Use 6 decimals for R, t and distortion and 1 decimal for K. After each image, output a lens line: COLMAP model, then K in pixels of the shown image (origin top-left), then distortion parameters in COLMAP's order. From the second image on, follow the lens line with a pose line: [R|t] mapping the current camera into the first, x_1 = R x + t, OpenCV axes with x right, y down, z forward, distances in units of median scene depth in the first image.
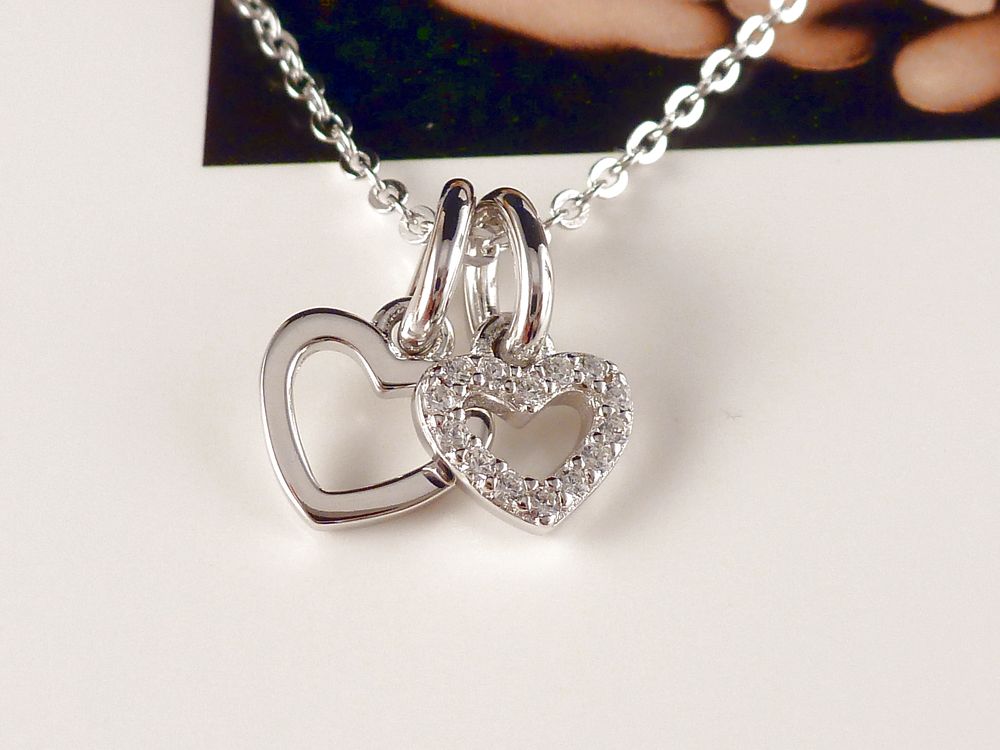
lens RADIAL K [[1803.5, 0, 498.4], [0, 1803.5, 375.9], [0, 0, 1]] dist [0.013040, 0.000000]
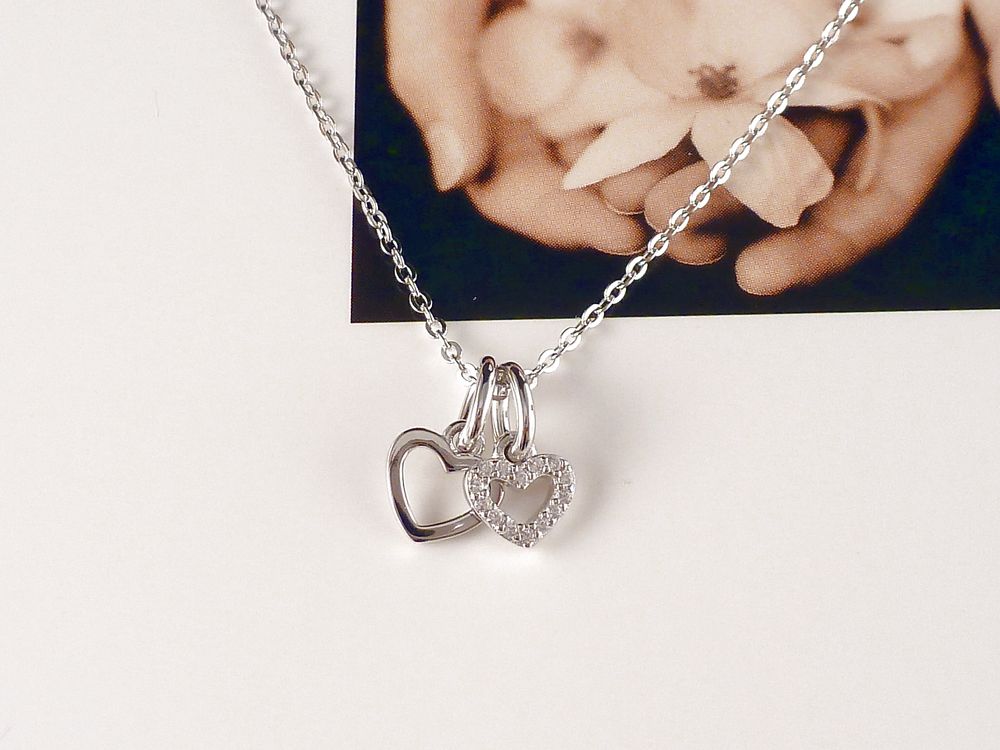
lens RADIAL K [[1803.5, 0, 498.4], [0, 1803.5, 375.3], [0, 0, 1]] dist [0.013040, 0.000000]
pose [[0.999560, 0.024477, -0.016769, 0.020912], [-0.020720, 0.980392, 0.195963, -0.476165], [0.021237, -0.195529, 0.980468, -0.900972]]
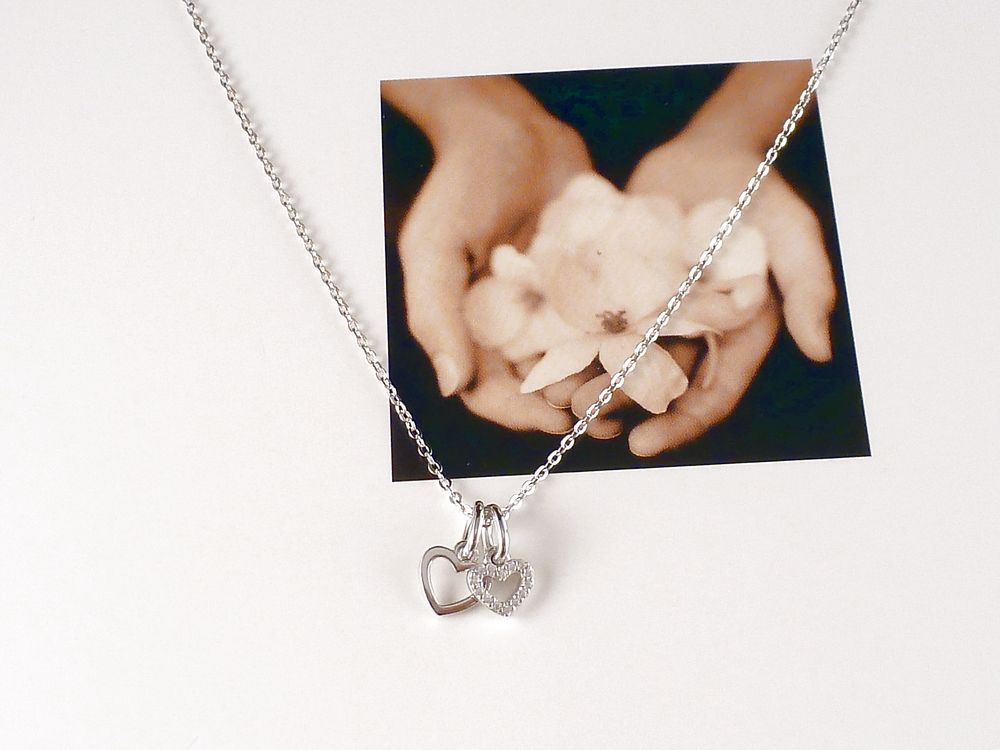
lens RADIAL K [[1803.5, 0, 503.1], [0, 1803.5, 376.1], [0, 0, 1]] dist [0.013040, 0.000000]
pose [[0.999845, -0.005555, 0.016681, -0.033145], [0.003200, 0.990426, 0.138011, -0.778462], [-0.017288, -0.137936, 0.990290, -2.140904]]
